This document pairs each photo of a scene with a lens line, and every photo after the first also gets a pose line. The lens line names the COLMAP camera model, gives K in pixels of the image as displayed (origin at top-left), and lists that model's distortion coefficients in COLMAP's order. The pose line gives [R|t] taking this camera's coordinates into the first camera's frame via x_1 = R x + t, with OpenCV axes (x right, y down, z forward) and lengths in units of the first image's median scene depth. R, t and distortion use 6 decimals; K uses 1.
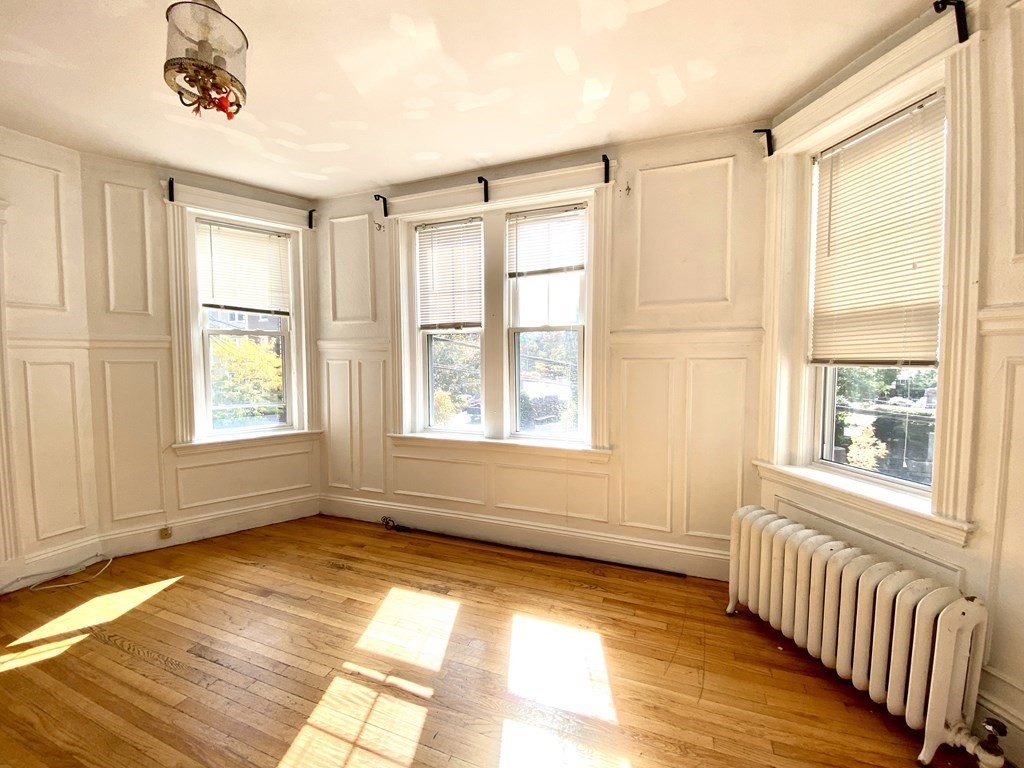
lens RADIAL K [[452.9, 0, 512.0], [0, 452.9, 384.0], [0, 0, 1]] dist [0.037309, -0.032769]
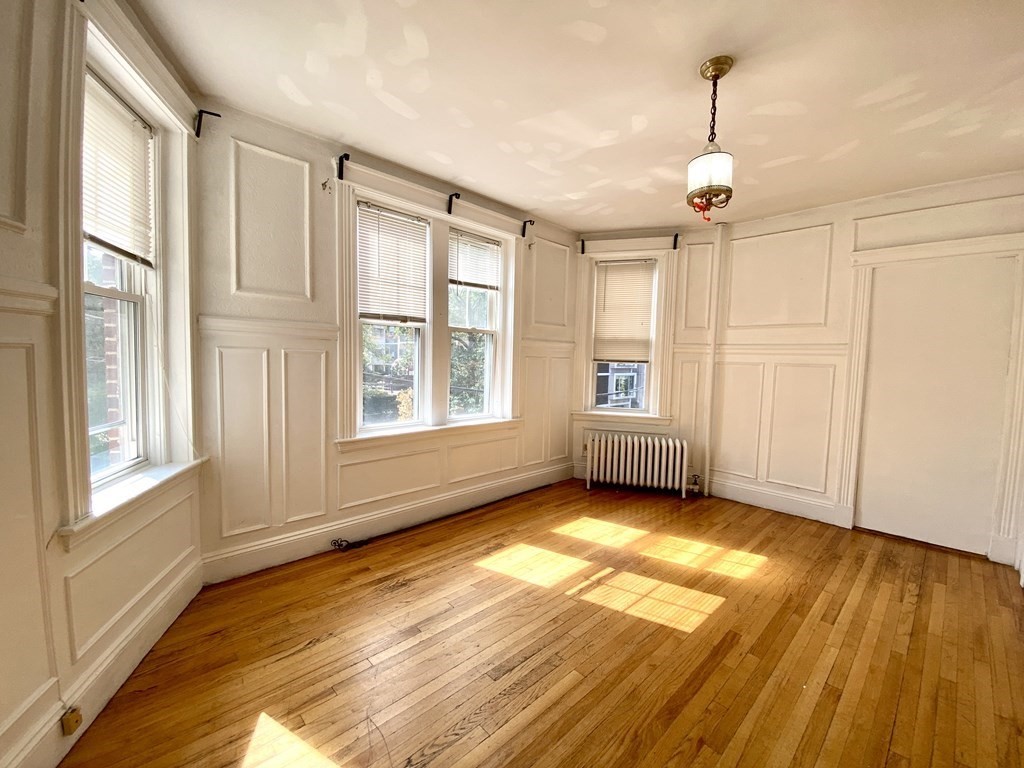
lens RADIAL K [[452.9, 0, 512.0], [0, 452.9, 384.0], [0, 0, 1]] dist [0.037309, -0.032769]
pose [[0.358417, -0.043028, 0.932569, -1.085280], [0.020614, 0.999059, 0.038173, -0.020624], [-0.933334, 0.005542, 0.358967, 0.463941]]
